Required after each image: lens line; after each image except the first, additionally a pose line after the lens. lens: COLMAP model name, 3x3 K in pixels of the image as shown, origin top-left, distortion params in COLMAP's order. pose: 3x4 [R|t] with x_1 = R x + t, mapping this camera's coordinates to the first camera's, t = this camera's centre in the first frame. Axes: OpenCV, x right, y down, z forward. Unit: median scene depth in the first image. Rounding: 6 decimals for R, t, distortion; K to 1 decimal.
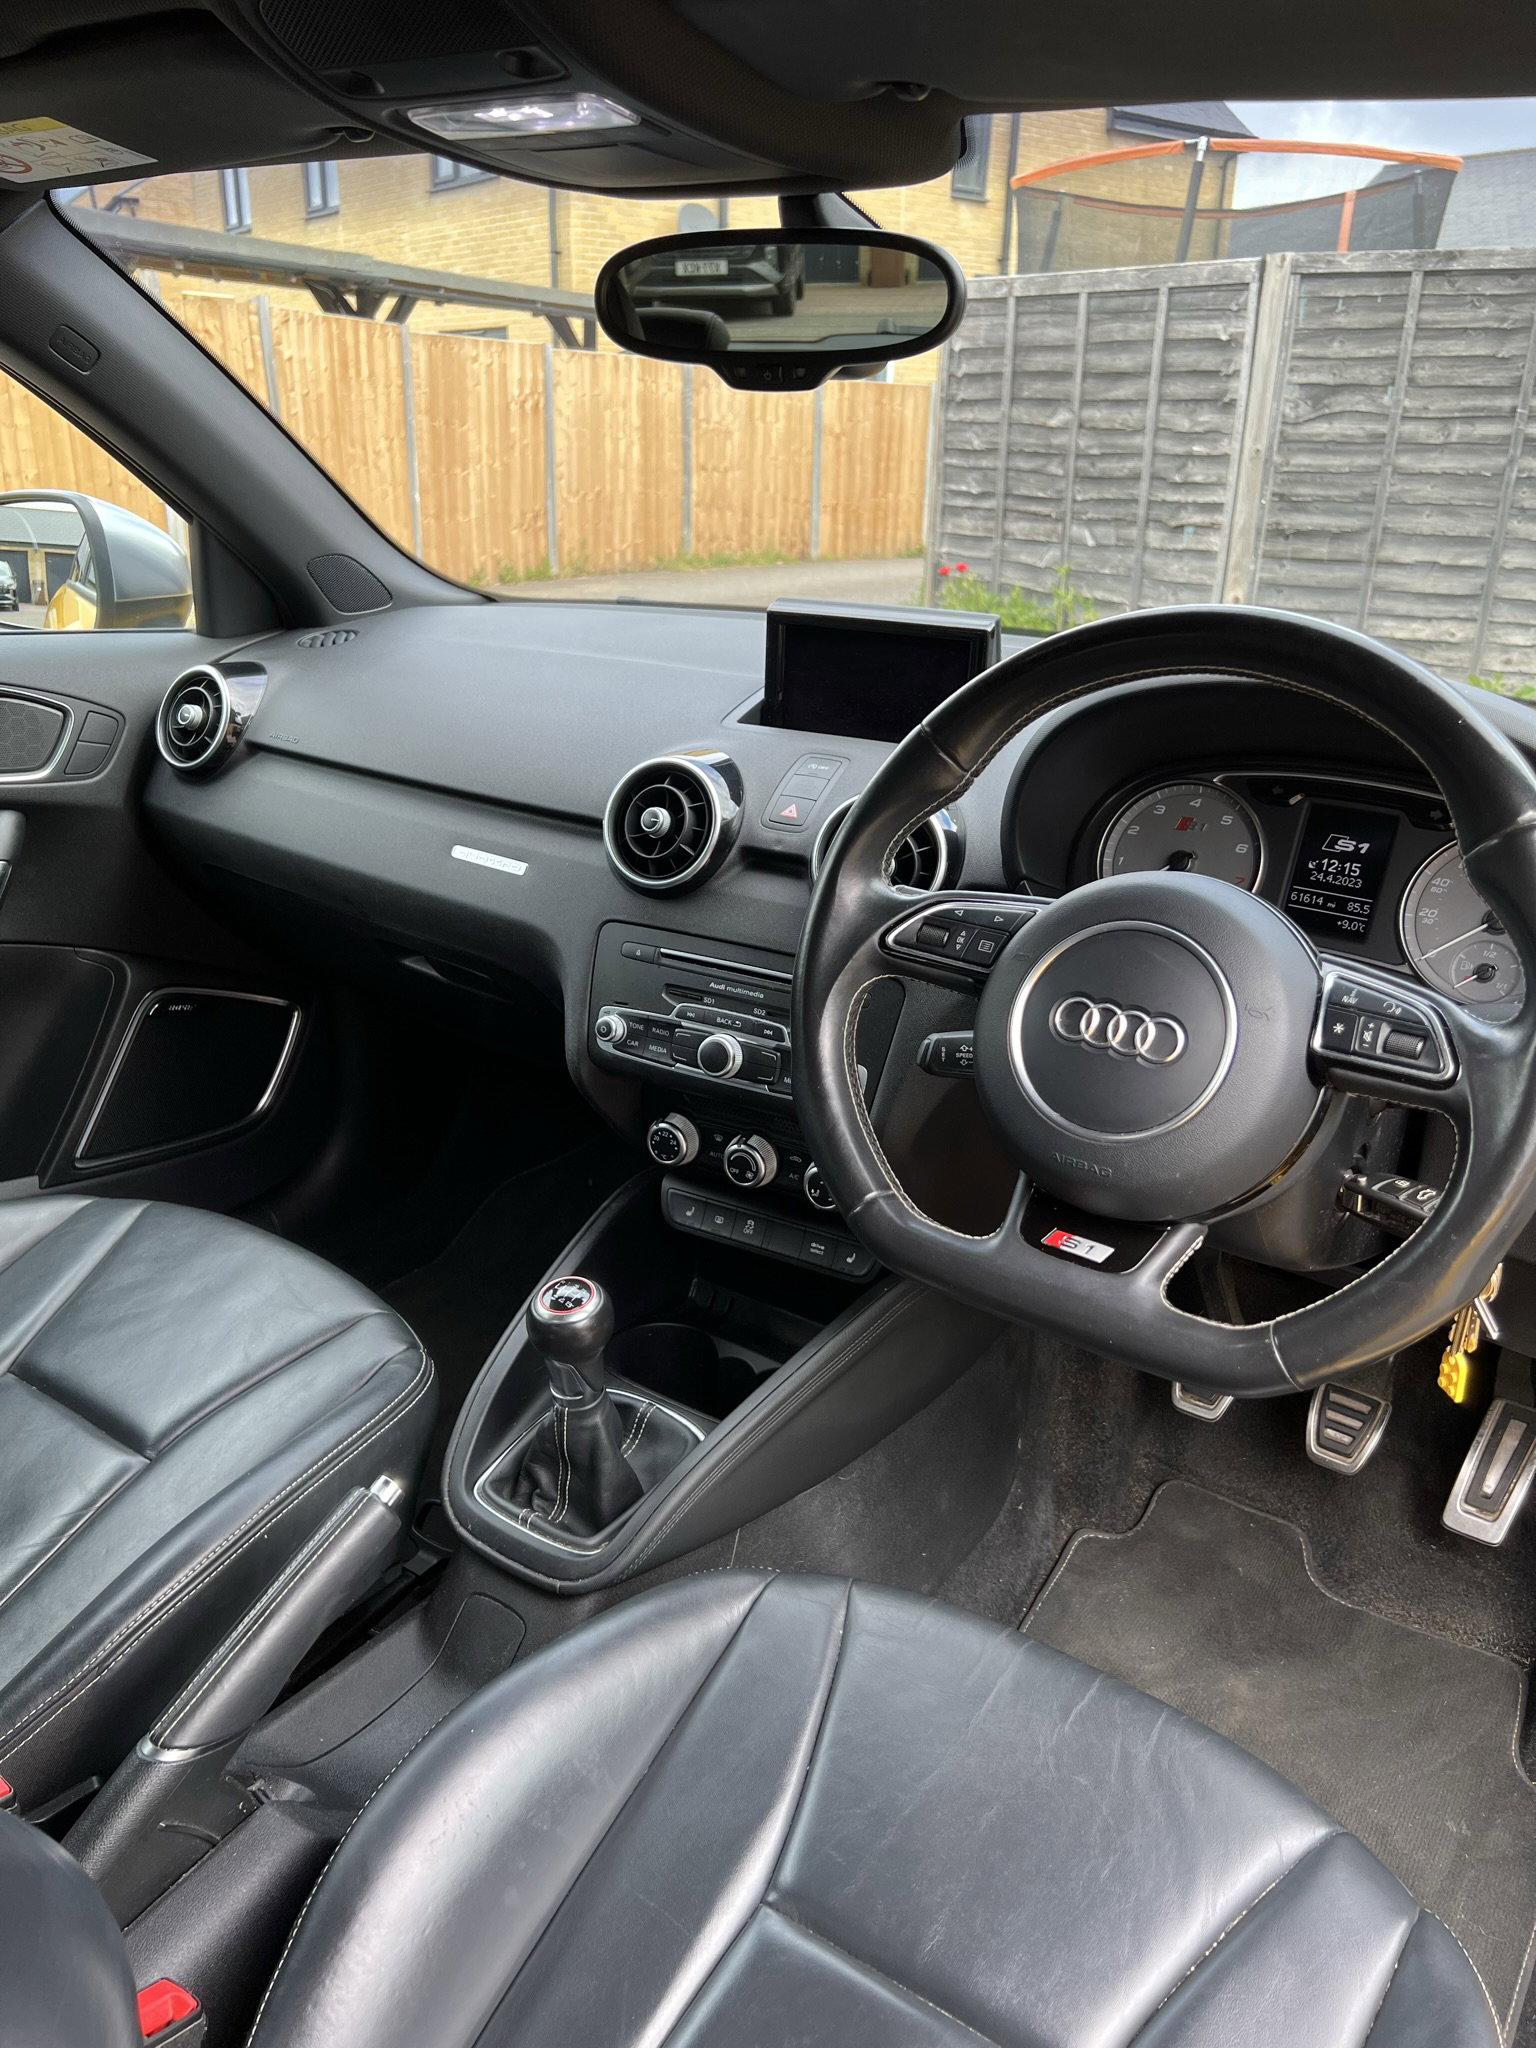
lens RADIAL K [[1533.4, 0, 768.0], [0, 1533.4, 1035.3], [0, 0, 1]] dist [-0.000995, -0.002491]
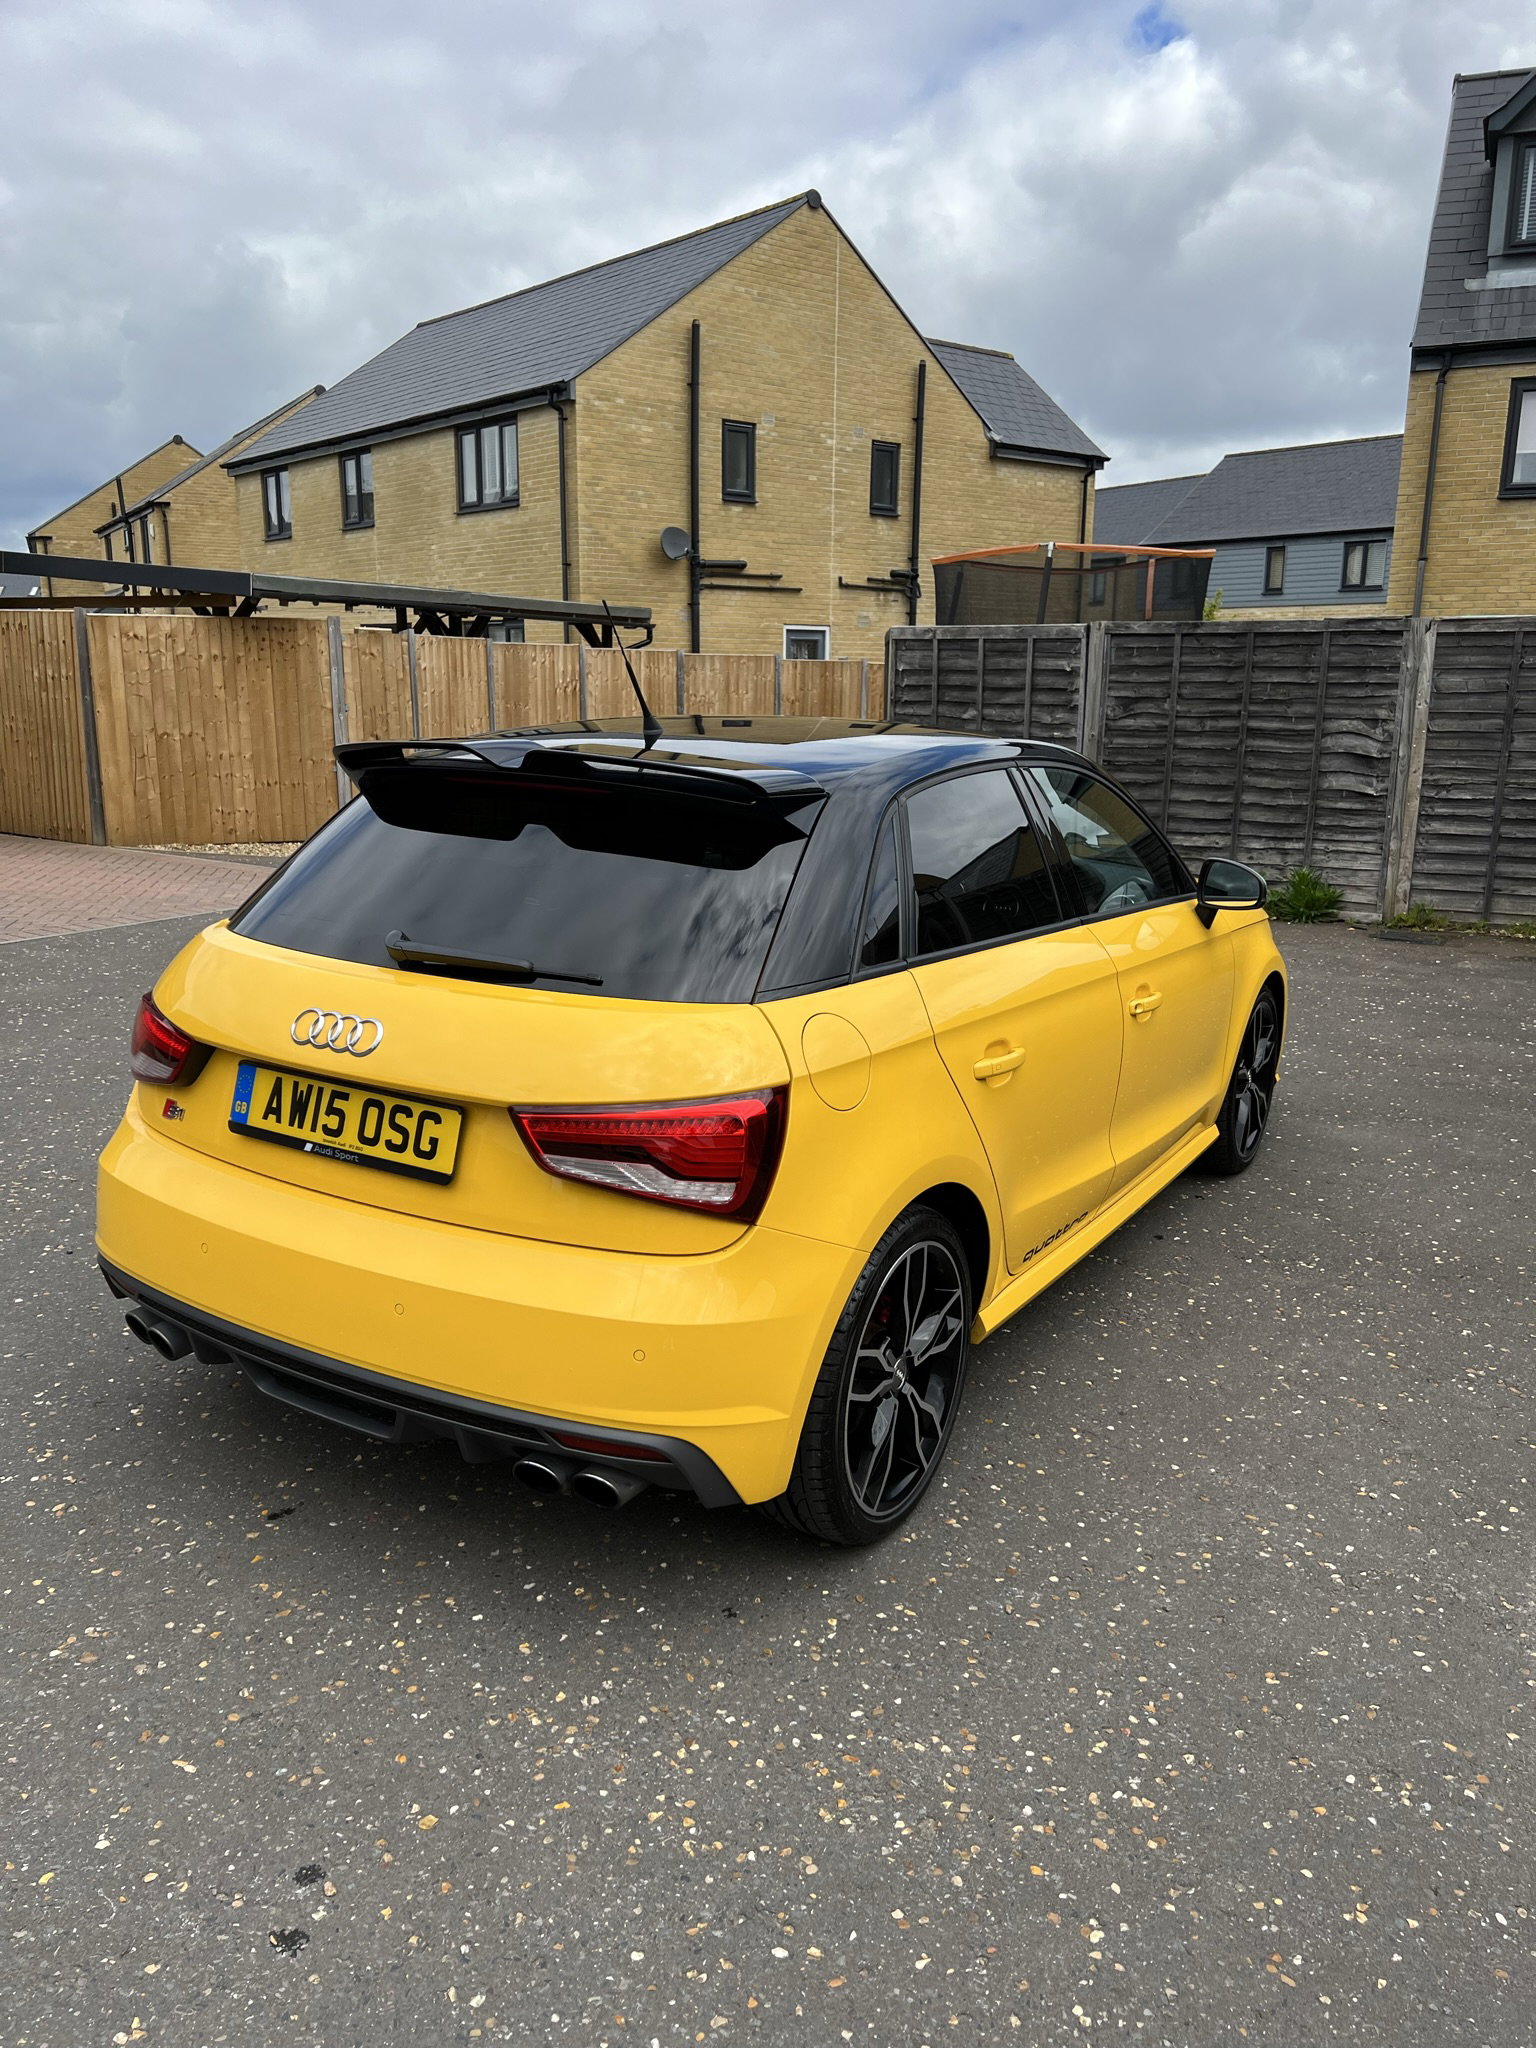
lens RADIAL K [[1533.5, 0, 764.0], [0, 1533.5, 1014.7], [0, 0, 1]] dist [0.047543, -0.062014]
pose [[0.998606, -0.023677, 0.047176, -0.106102], [0.030616, 0.987866, -0.152258, 0.140317], [-0.042998, 0.153491, 0.987214, -0.519570]]
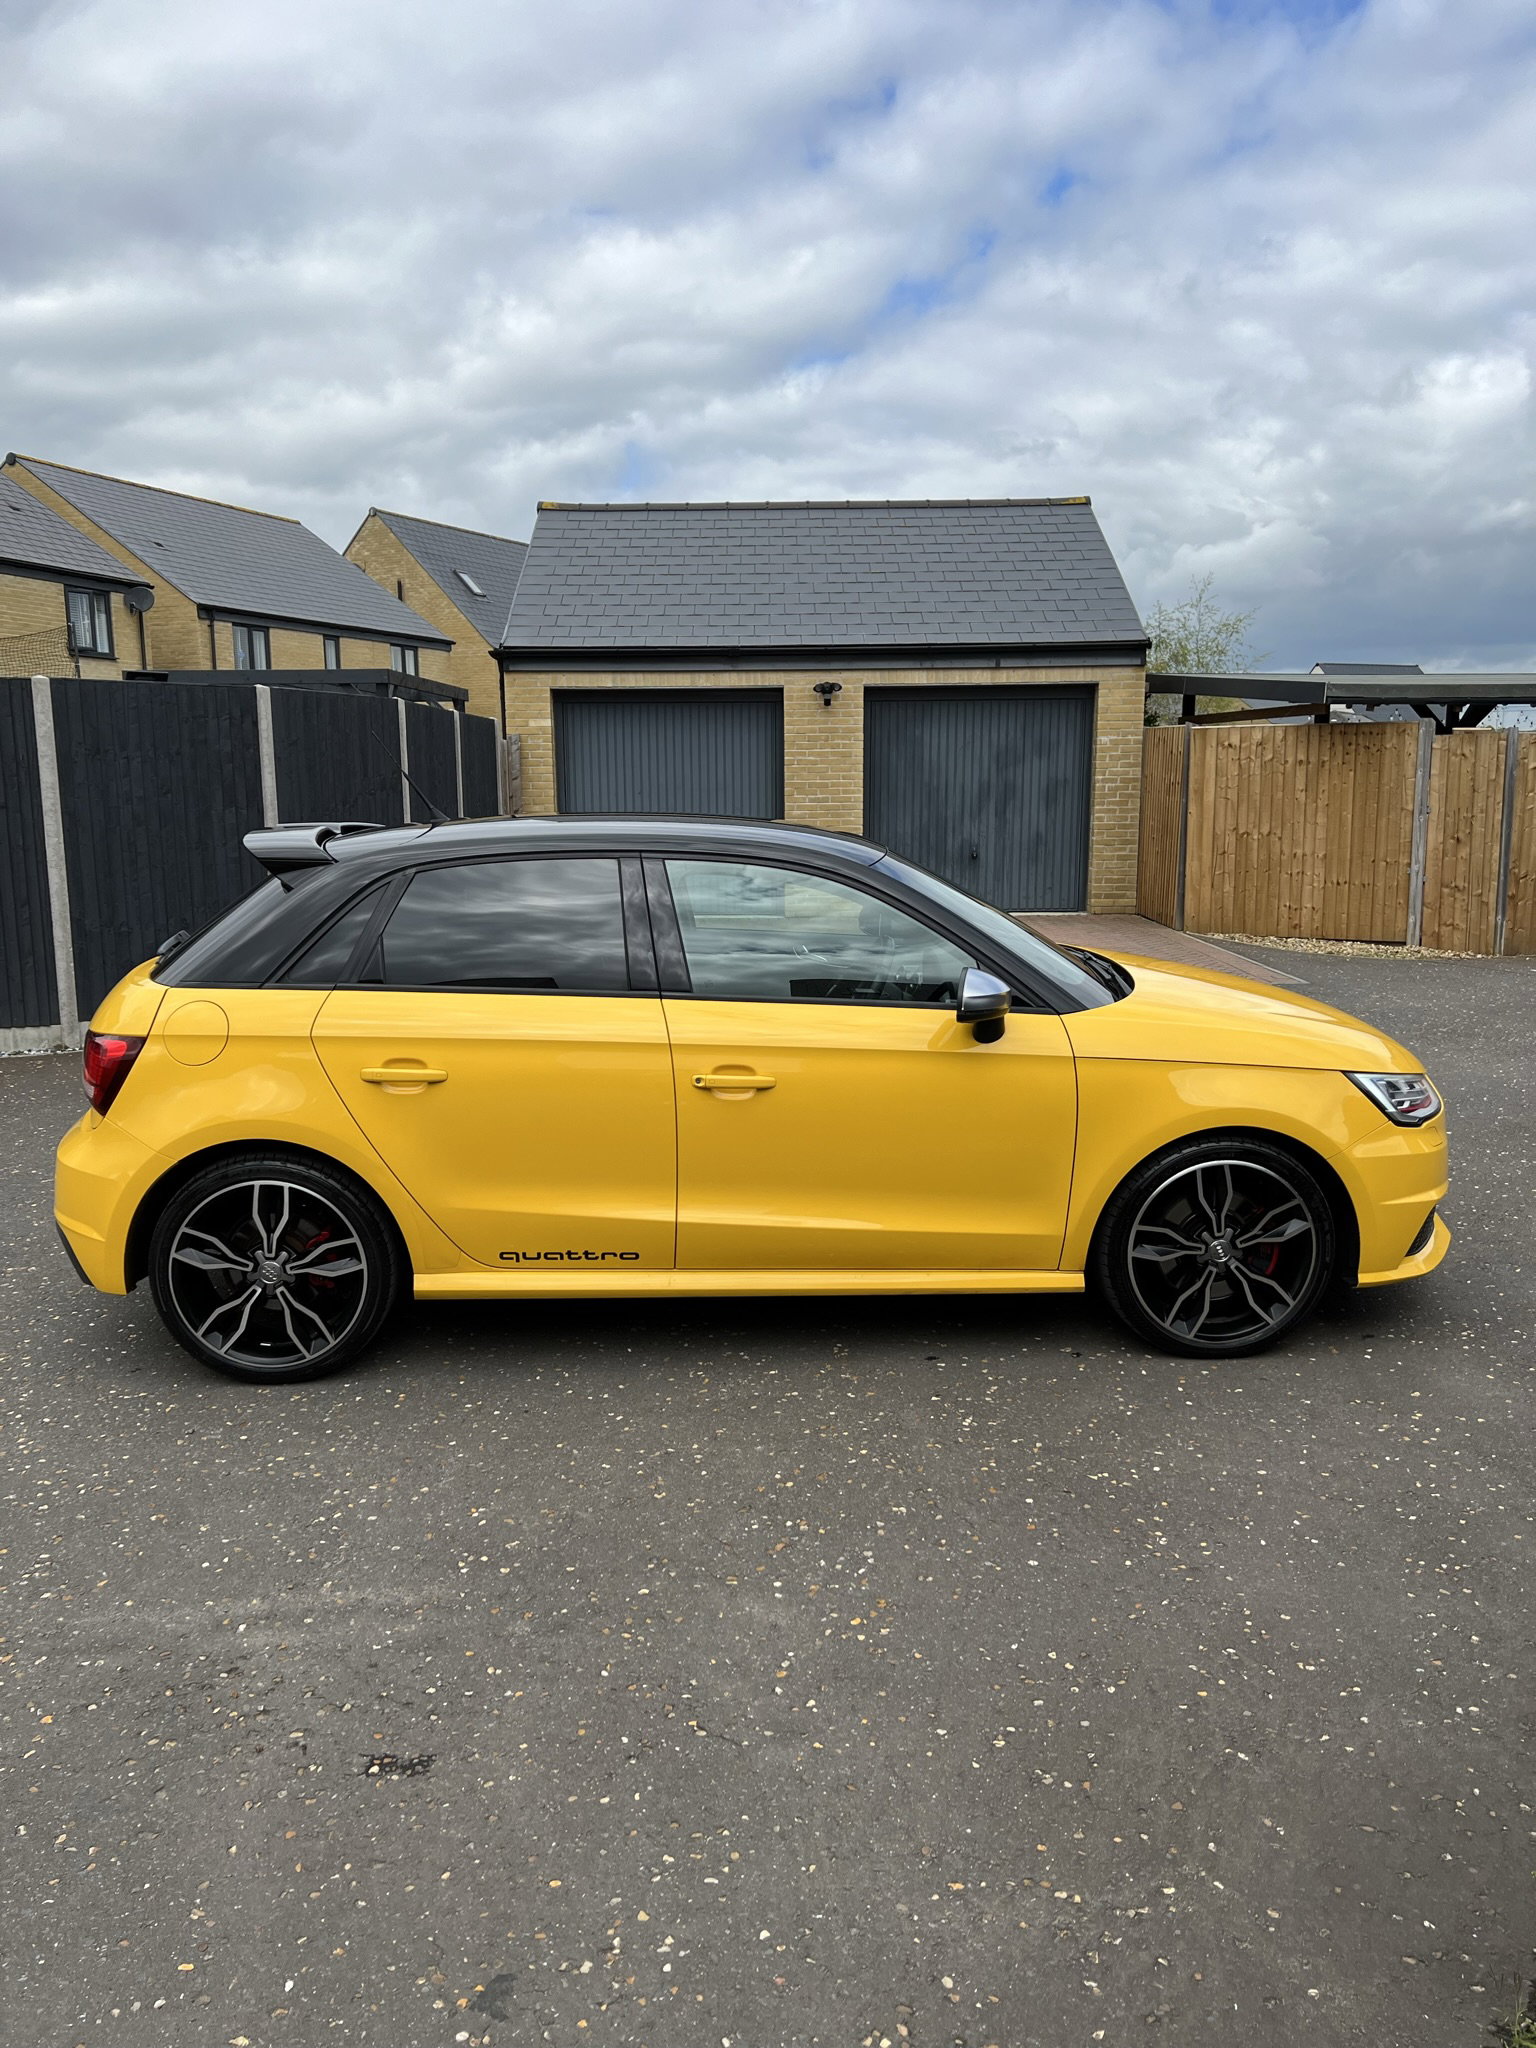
lens RADIAL K [[1533.5, 0, 764.0], [0, 1533.5, 1014.7], [0, 0, 1]] dist [0.047543, -0.062014]
pose [[0.599253, 0.098807, -0.794439, 0.528545], [-0.274208, 0.957660, -0.087731, 0.079458], [0.752134, 0.270414, 0.600974, -0.329492]]
